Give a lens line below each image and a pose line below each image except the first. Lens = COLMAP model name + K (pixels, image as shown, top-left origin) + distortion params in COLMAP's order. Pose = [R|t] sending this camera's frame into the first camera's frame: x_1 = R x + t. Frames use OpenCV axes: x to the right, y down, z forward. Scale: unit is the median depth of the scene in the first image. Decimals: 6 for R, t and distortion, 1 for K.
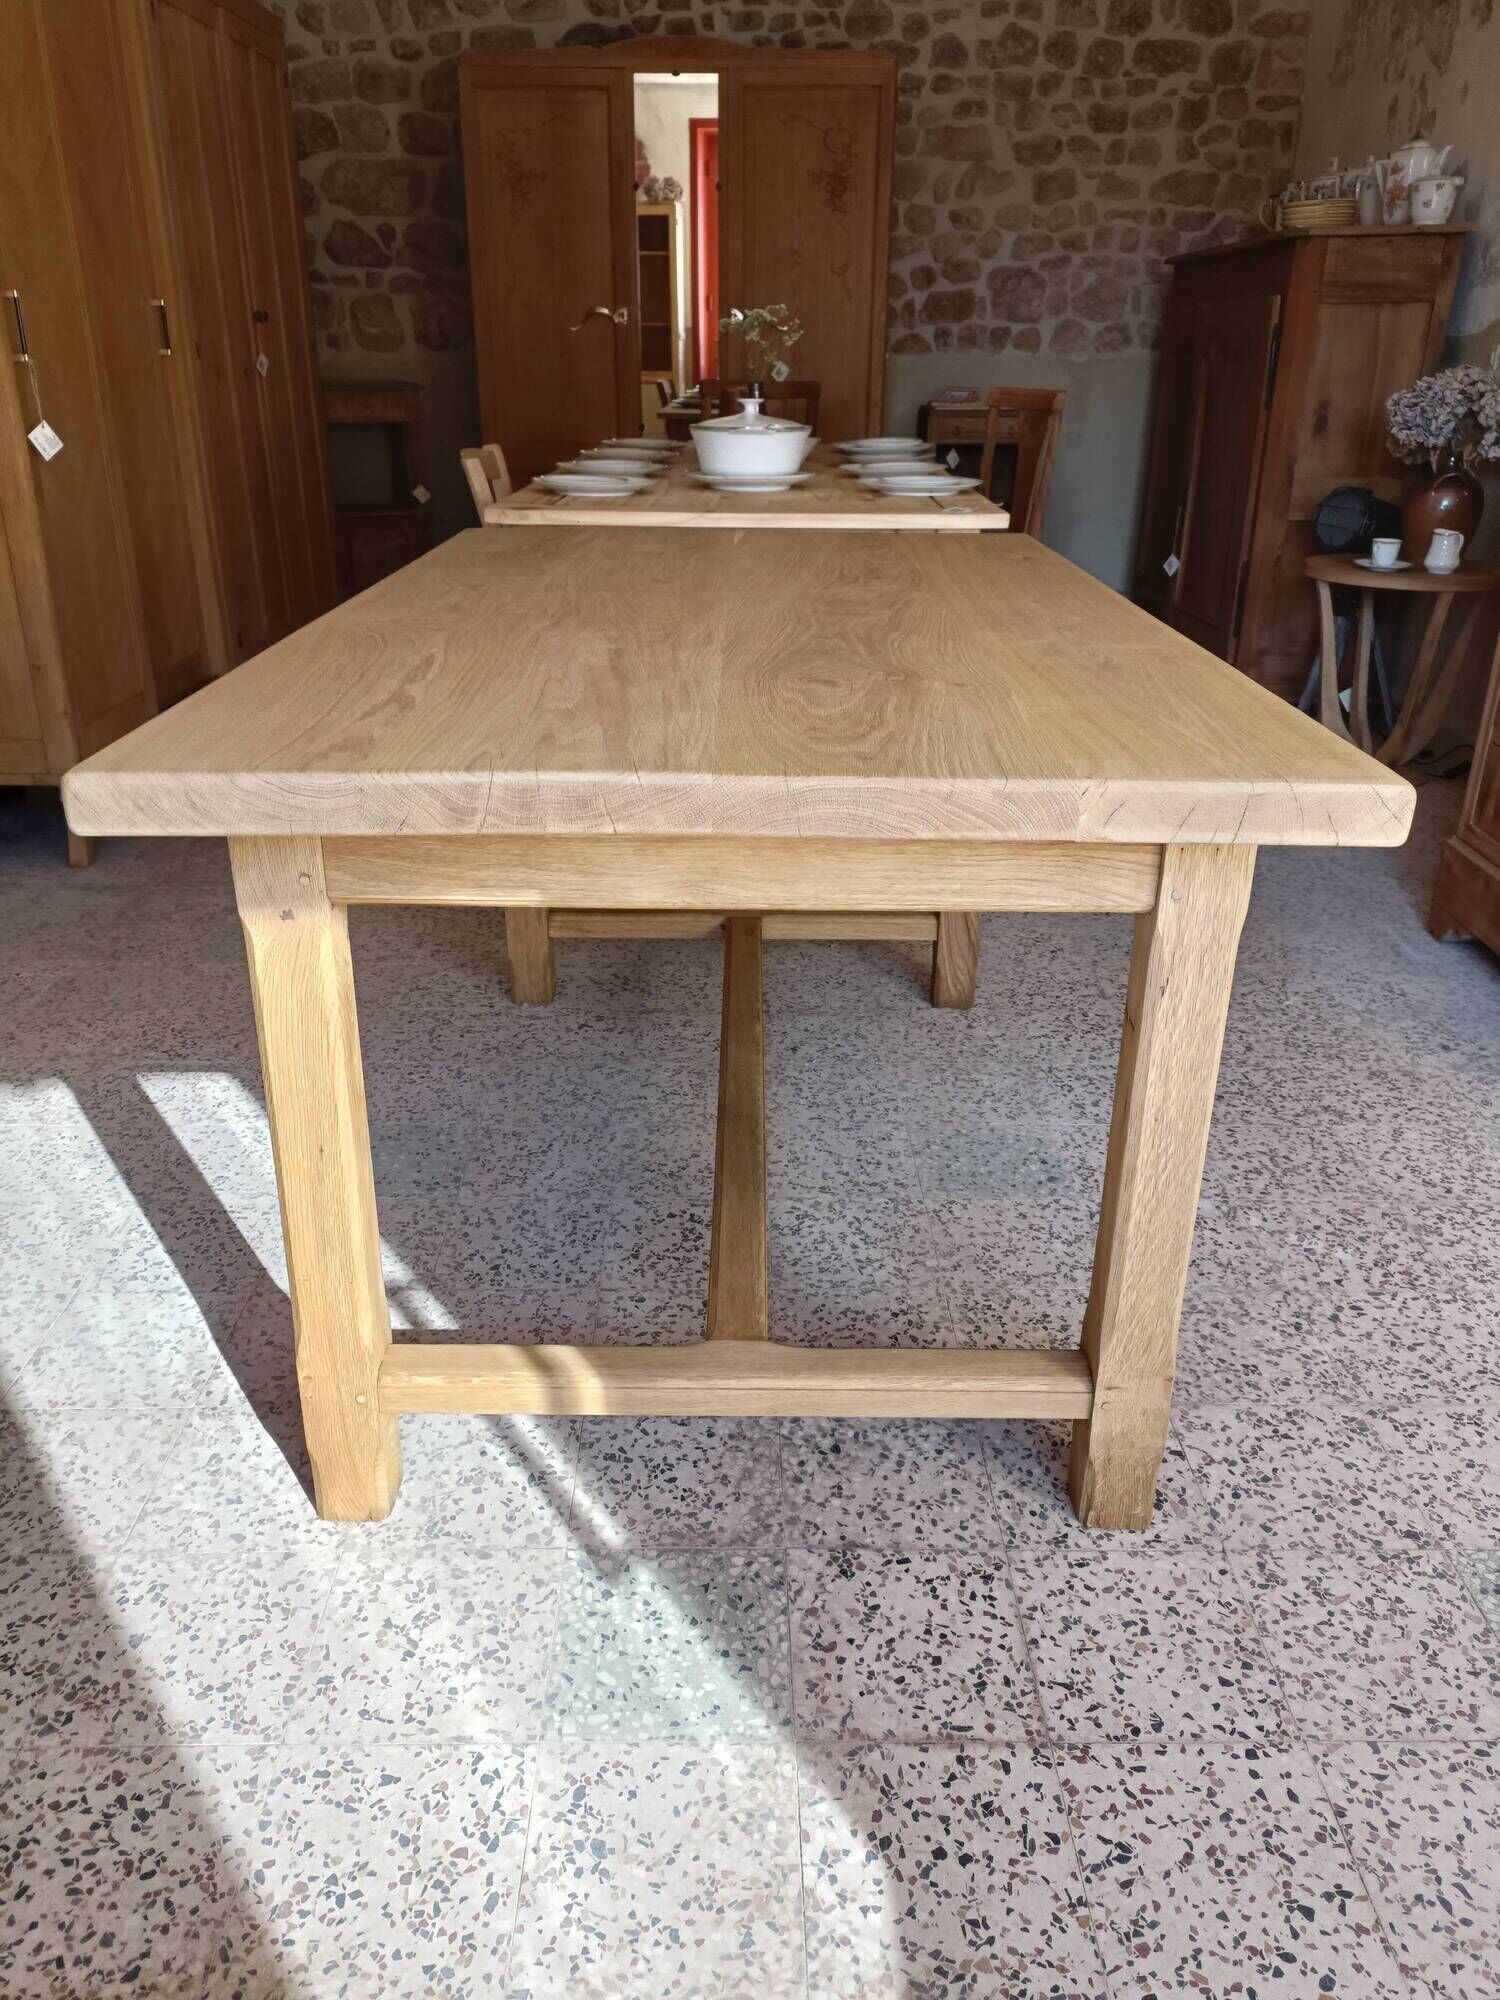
lens RADIAL K [[1467.3, 0, 743.4], [0, 1467.3, 1000.5], [0, 0, 1]] dist [0.045469, -0.040638]
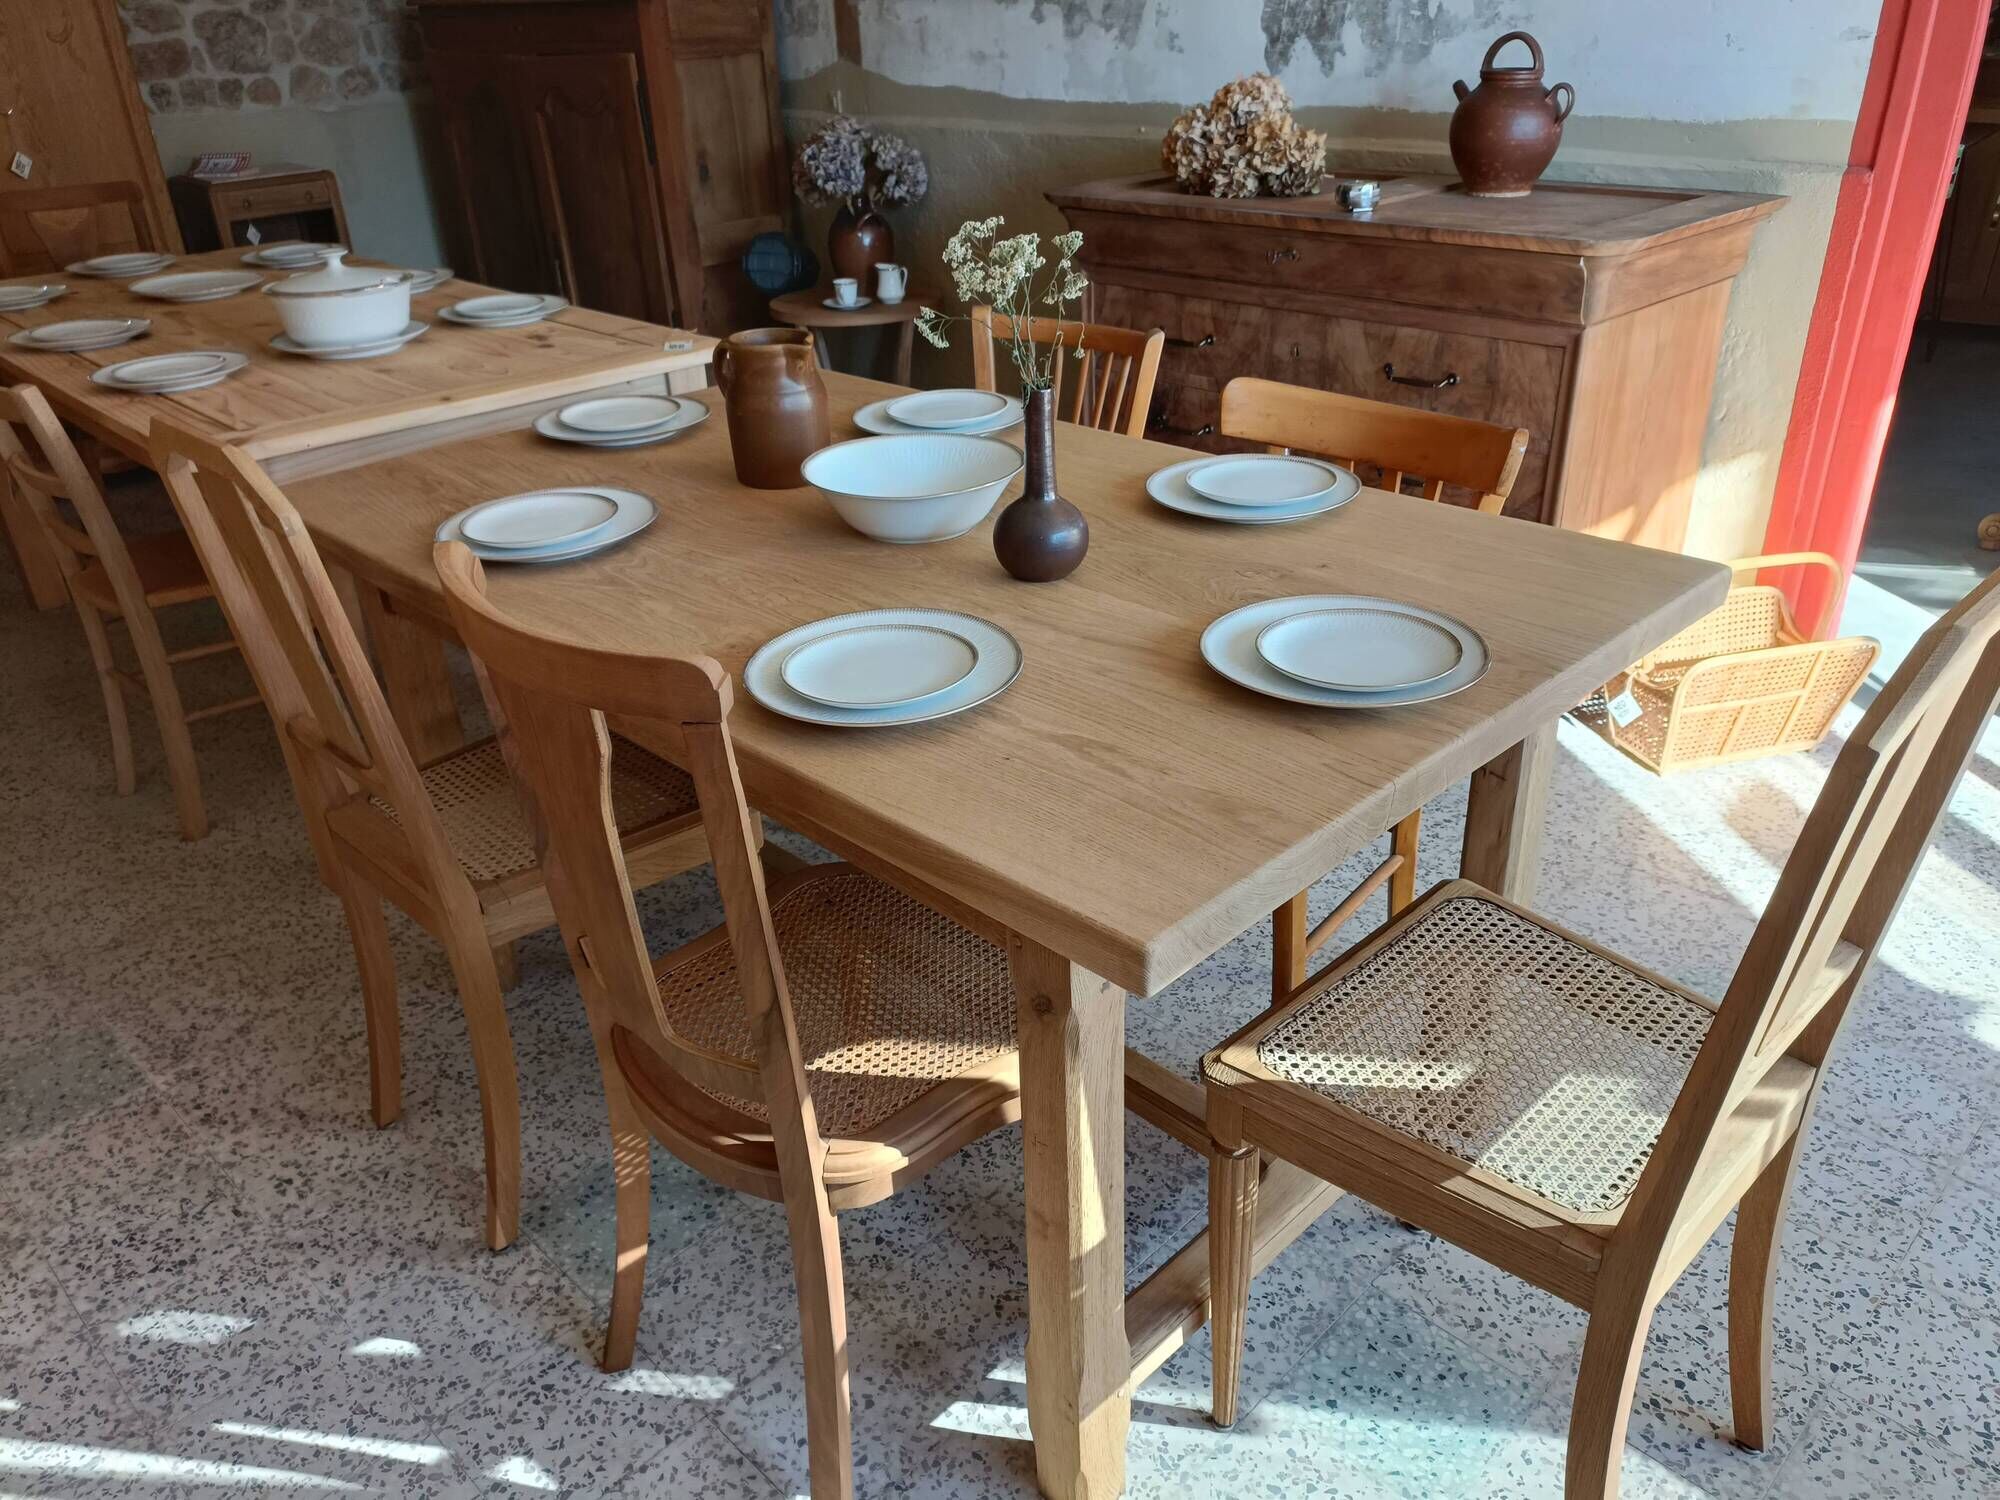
lens RADIAL K [[1467.3, 0, 998.8], [0, 1467.3, 761.5], [0, 0, 1]] dist [0.045469, -0.040638]
pose [[0.709442, -0.360576, 0.605539, -0.746943], [0.324761, 0.929806, 0.173179, -0.326001], [-0.625478, 0.073794, 0.776744, 0.215980]]
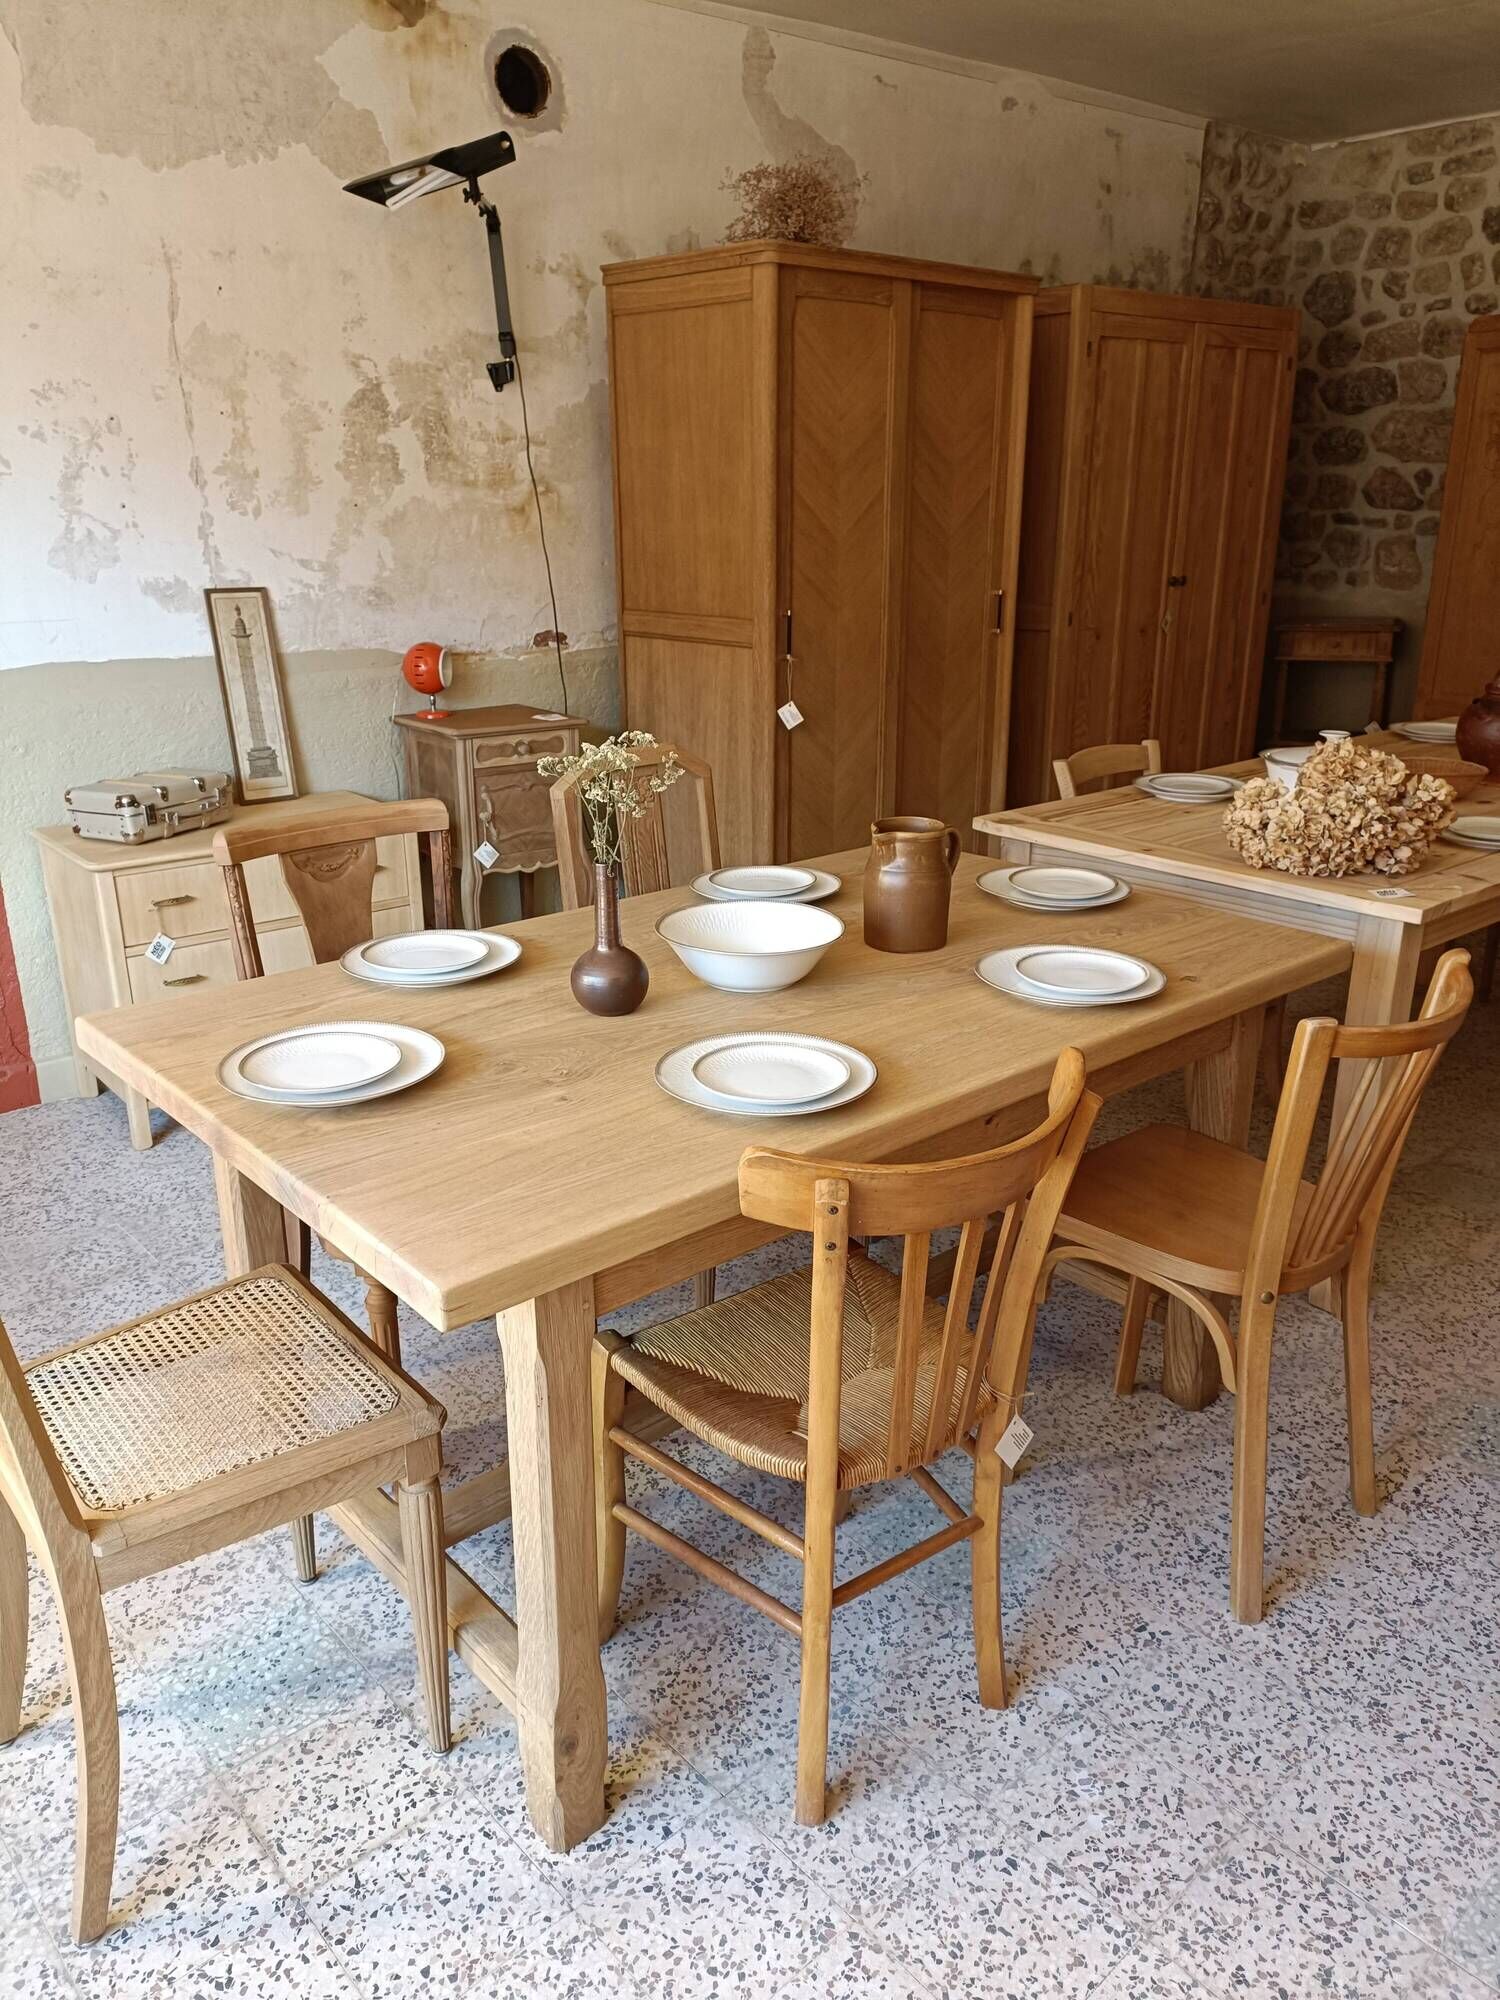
lens RADIAL K [[1467.3, 0, 745.2], [0, 1467.3, 993.9], [0, 0, 1]] dist [0.045469, -0.040638]
pose [[0.661451, 0.234258, -0.712465, 1.020007], [-0.295614, 0.954495, 0.039390, -0.357370], [0.689271, 0.184560, 0.700602, 0.180449]]
